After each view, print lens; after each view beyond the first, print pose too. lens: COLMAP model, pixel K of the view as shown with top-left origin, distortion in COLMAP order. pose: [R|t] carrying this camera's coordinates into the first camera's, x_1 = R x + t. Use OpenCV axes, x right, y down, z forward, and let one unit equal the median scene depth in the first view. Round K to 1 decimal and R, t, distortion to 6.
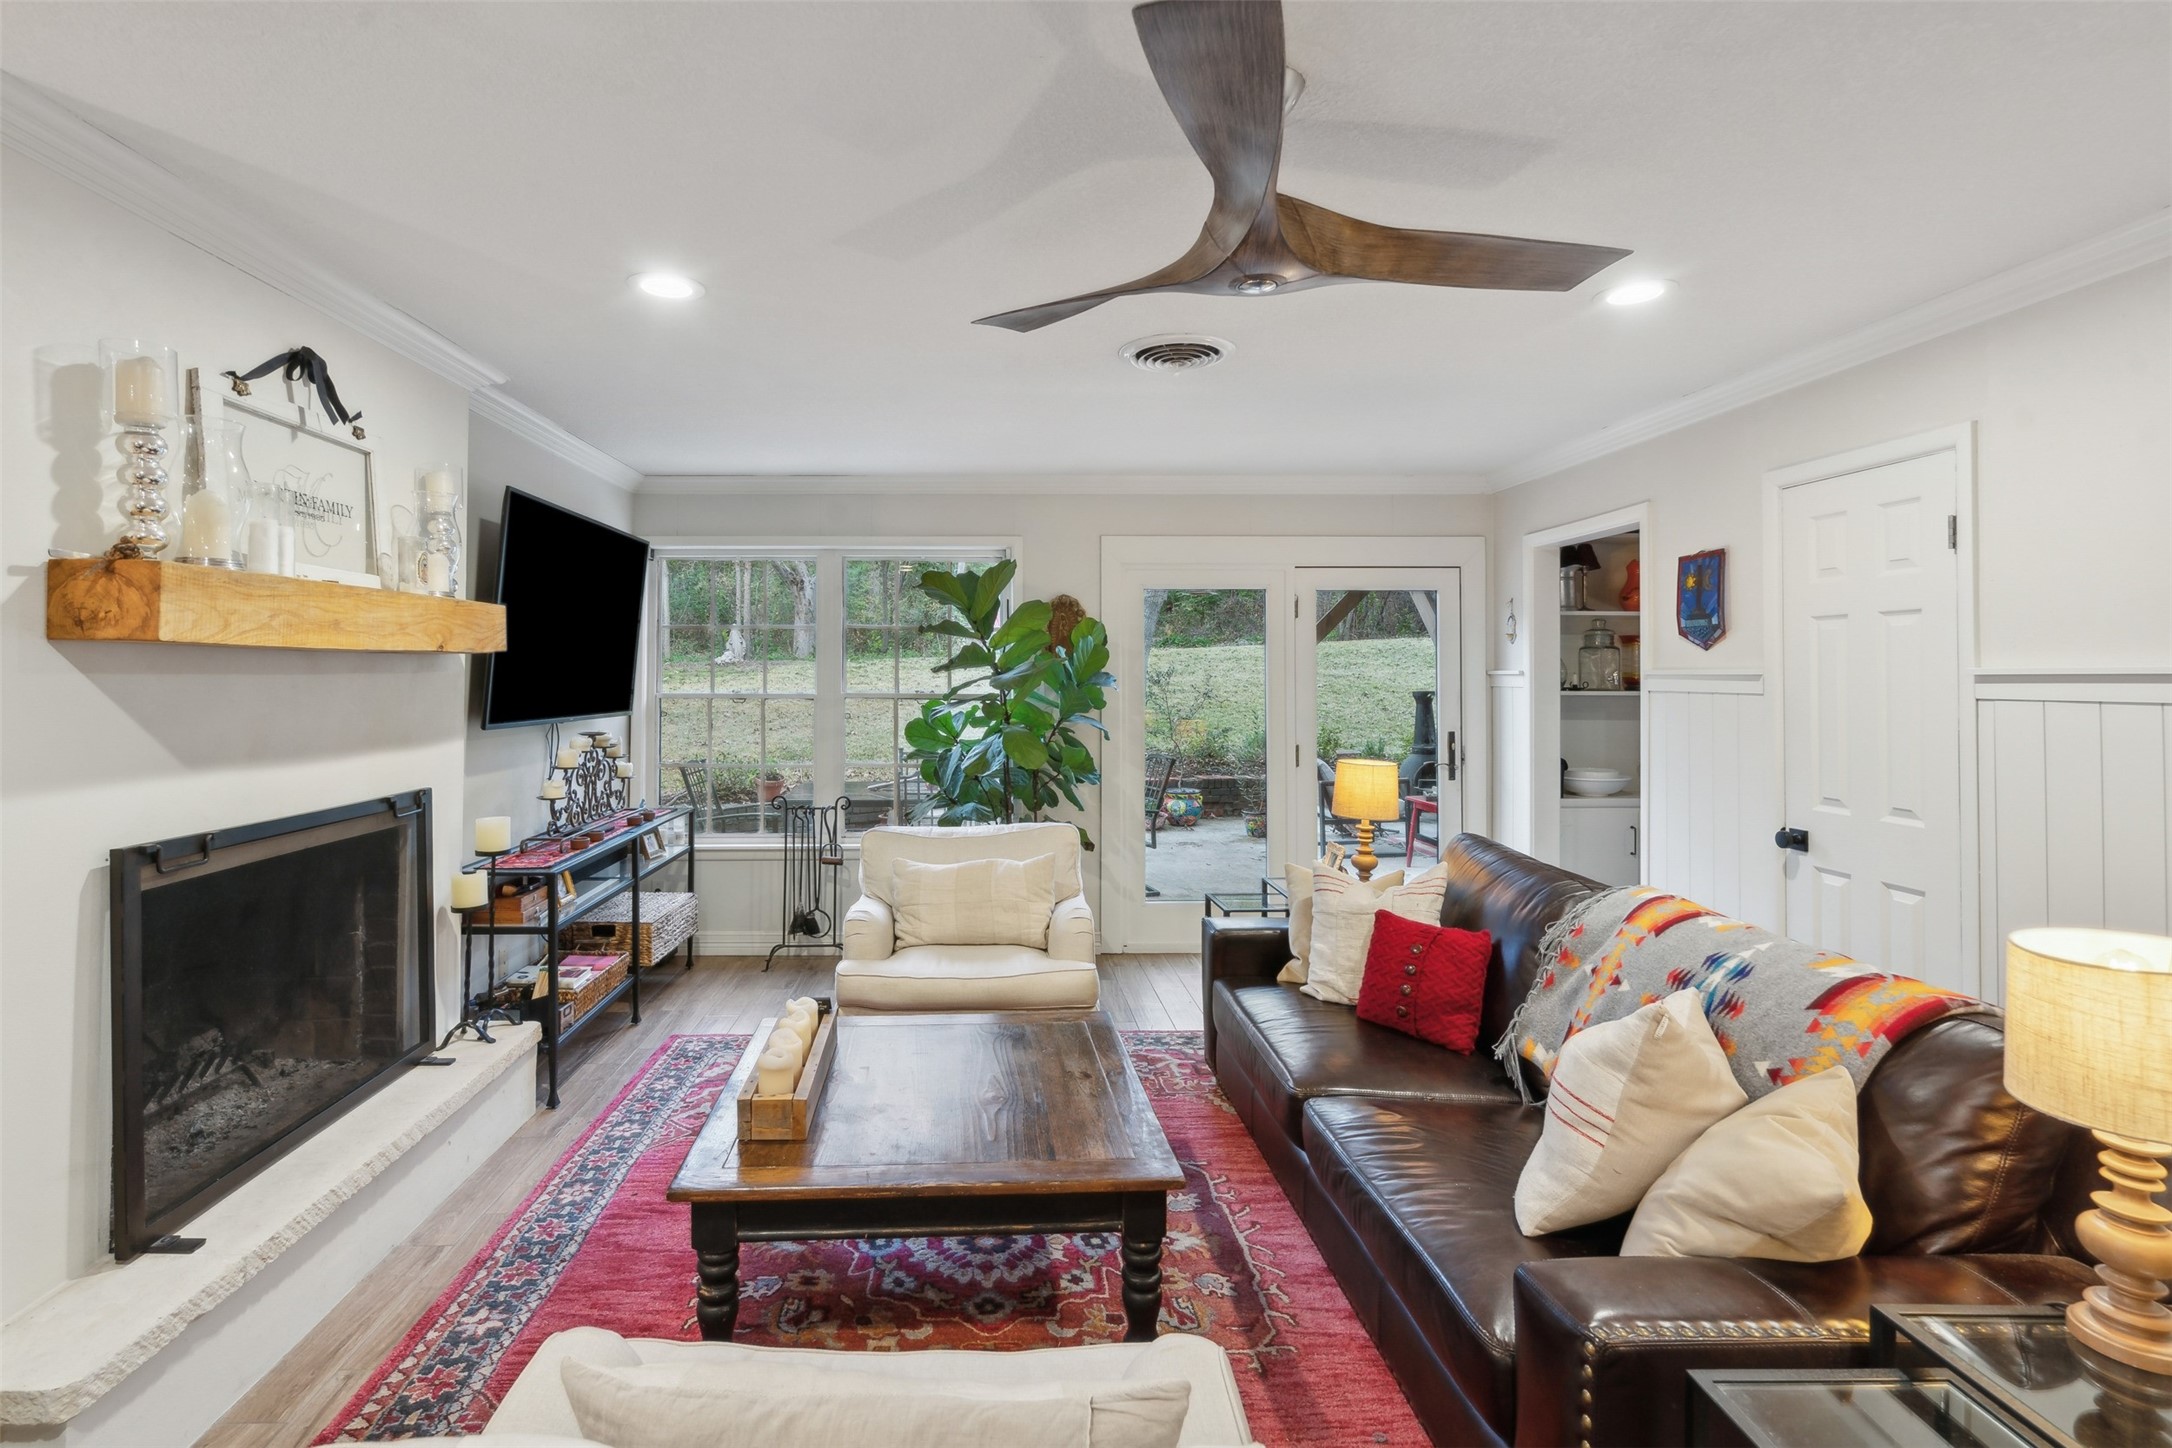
lens RADIAL K [[1033.9, 0, 993.7], [0, 1033.9, 657.0], [0, 0, 1]] dist [0.000120, 0.000235]
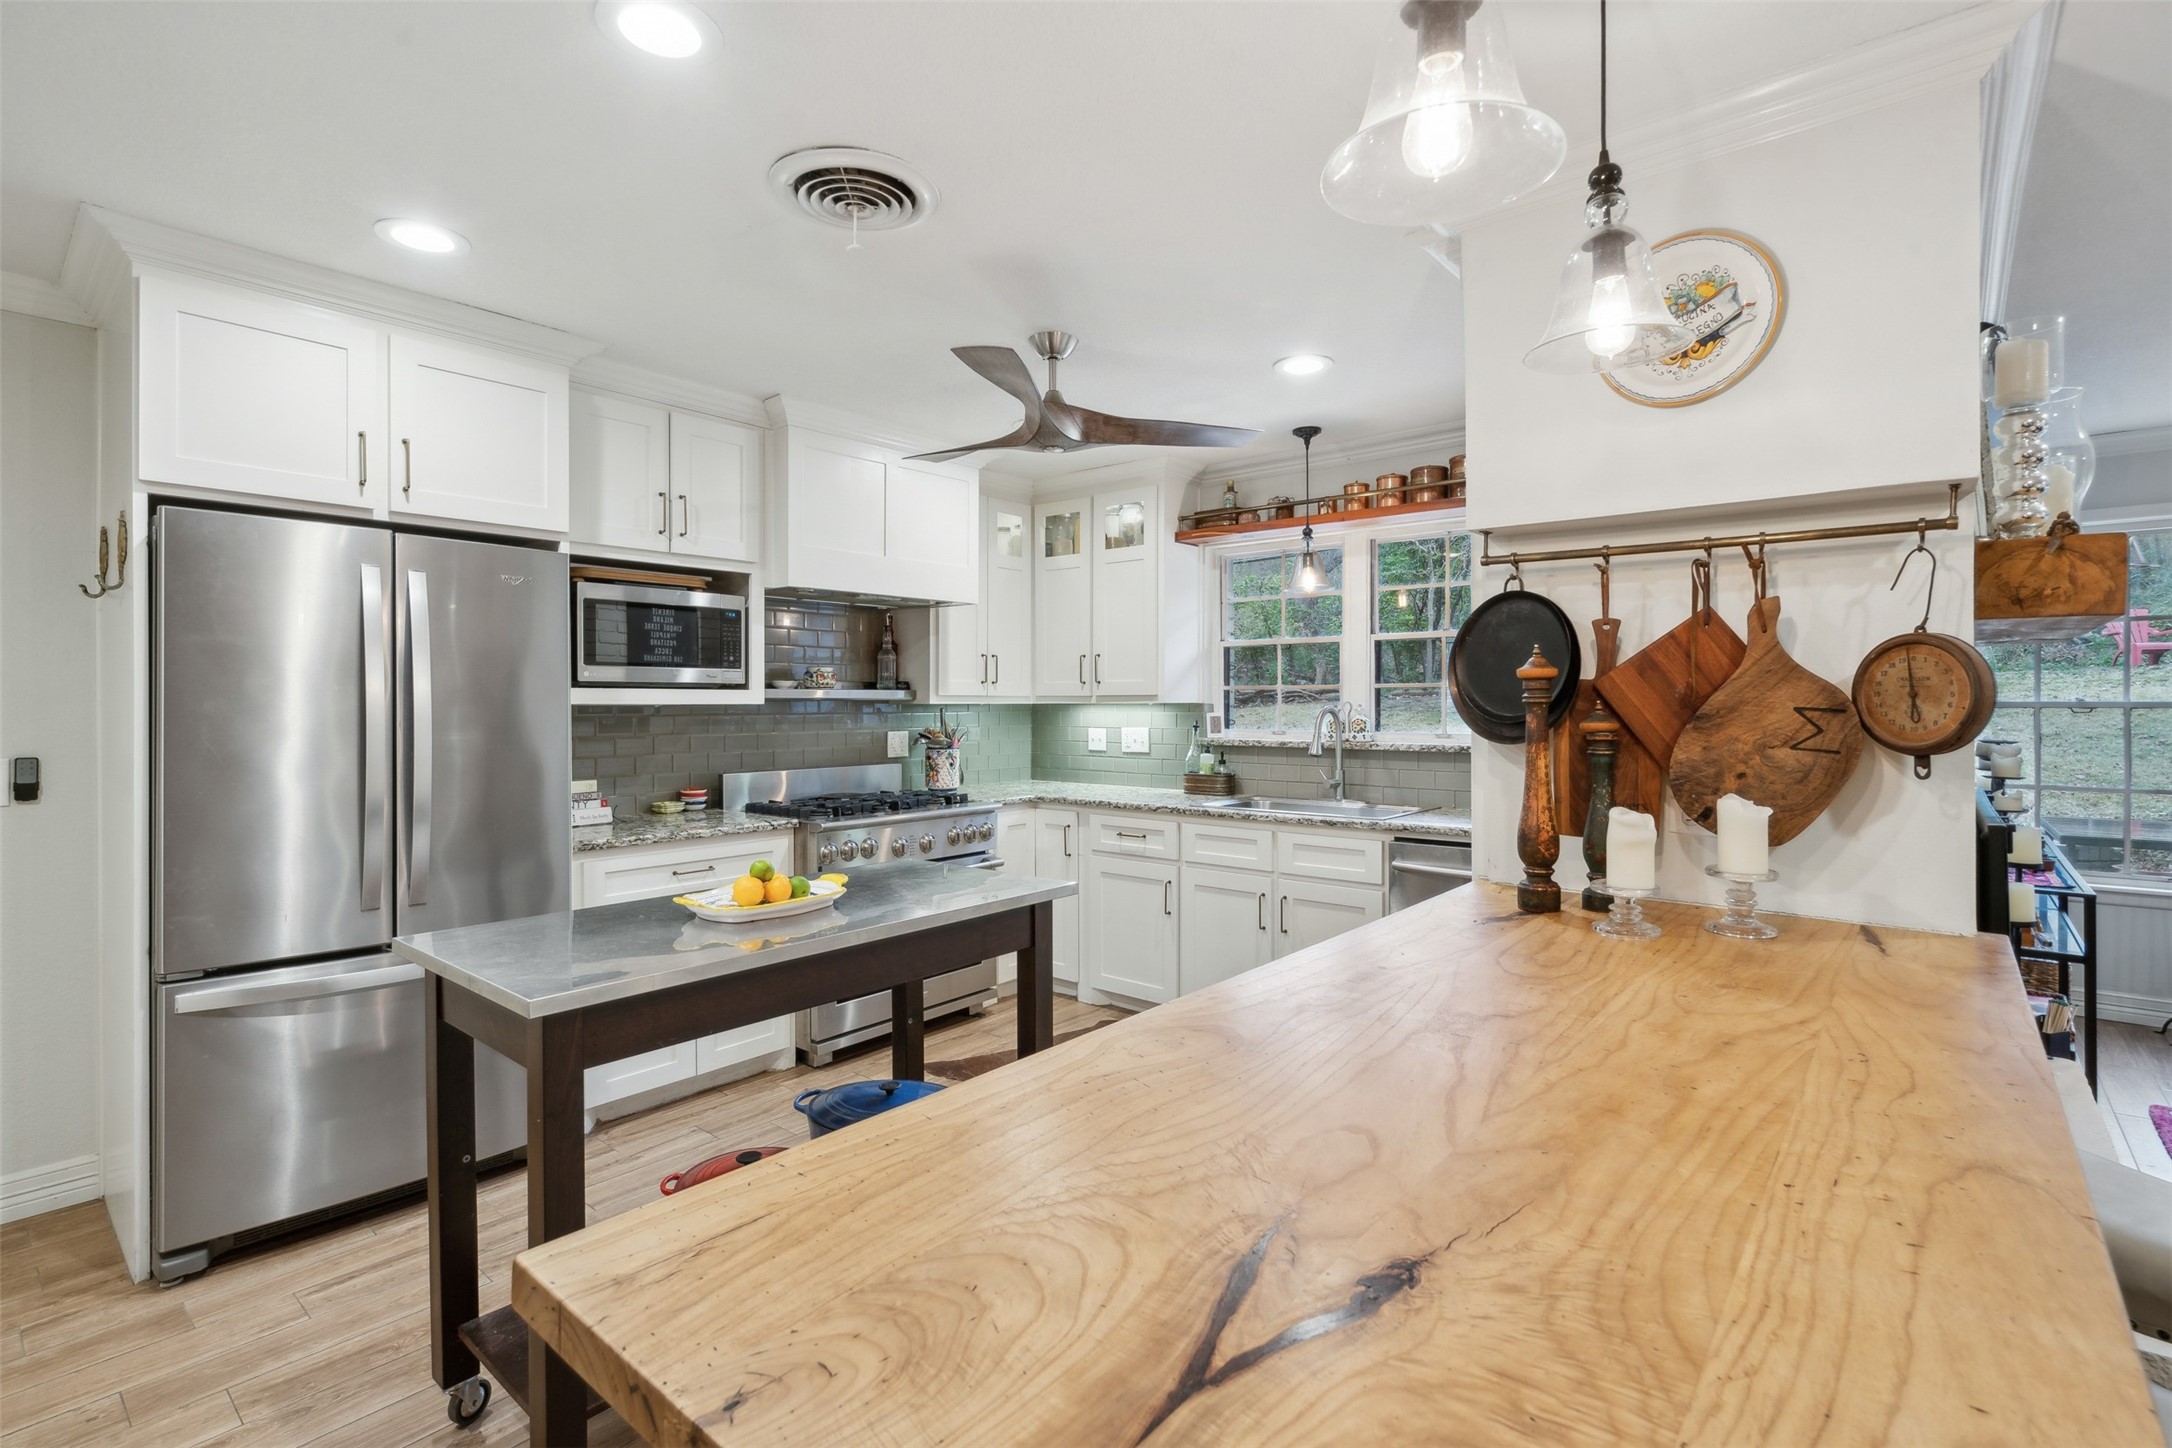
lens RADIAL K [[1004.2, 0, 1091.6], [0, 1004.2, 704.7], [0, 0, 1]] dist [-0.000474, 0.000162]
pose [[0.758225, -0.001450, -0.651991, -0.606820], [0.014764, 0.999779, 0.014946, 0.026103], [0.651825, -0.020958, 0.758079, -0.222561]]
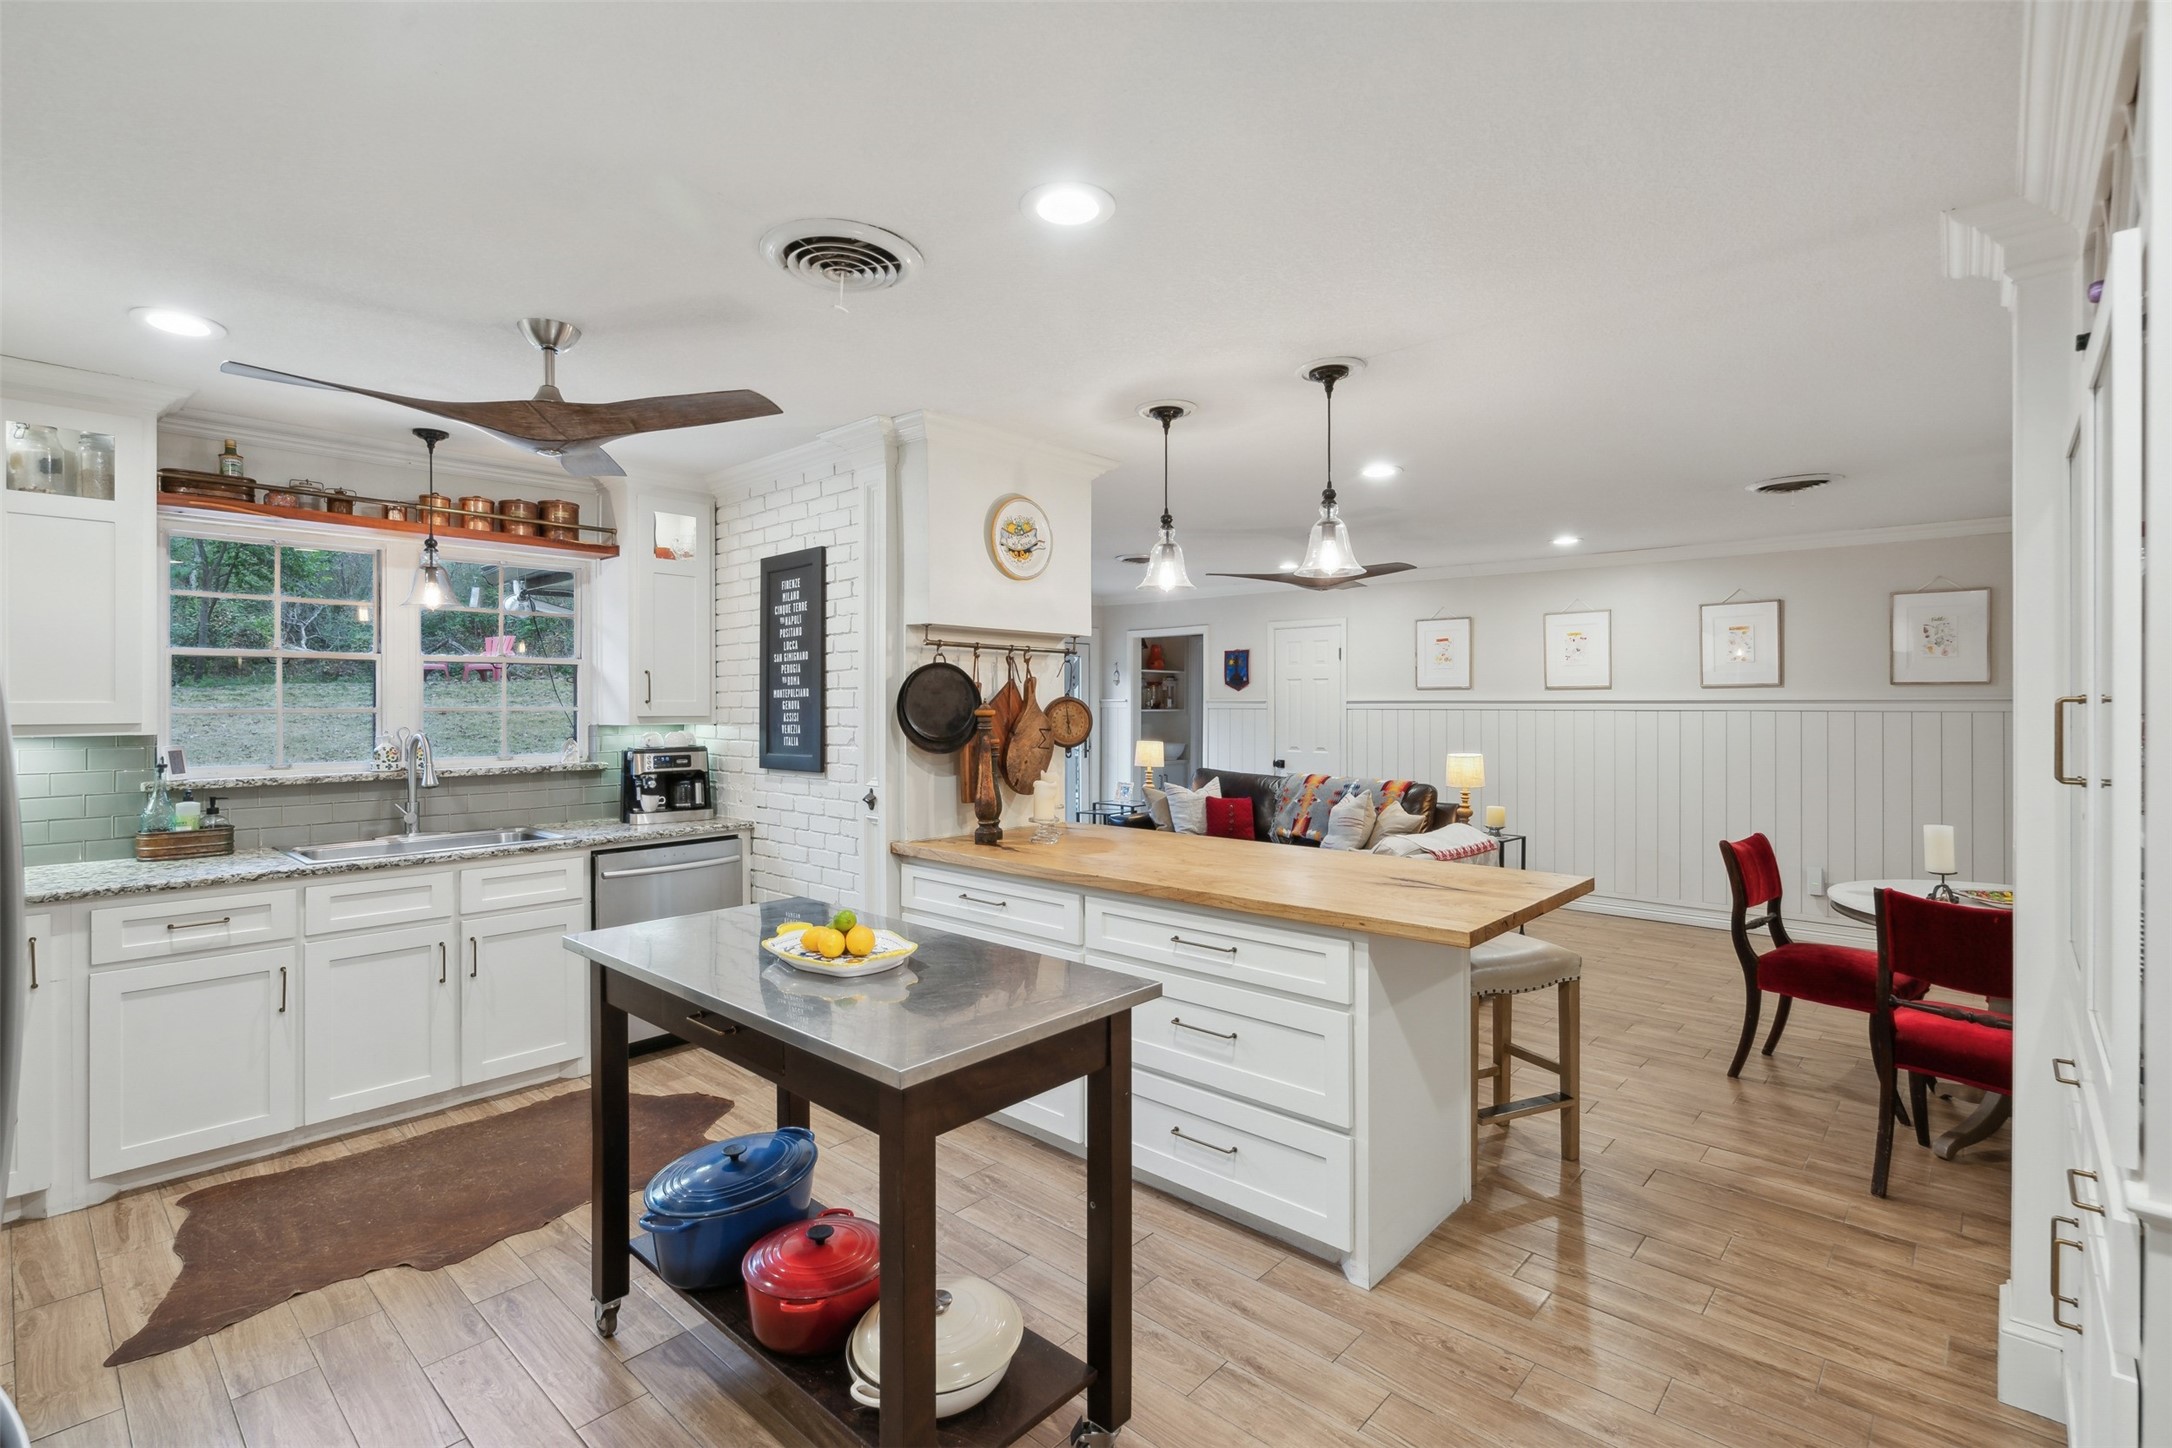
lens RADIAL K [[1002.3, 0, 1057.2], [0, 1002.3, 701.4], [0, 0, 1]] dist [-0.003730, 0.008149]
pose [[0.701562, -0.002718, 0.712603, -1.637928], [-0.009423, 0.999870, 0.013090, -0.011739], [-0.712546, -0.015898, 0.701445, -0.431901]]
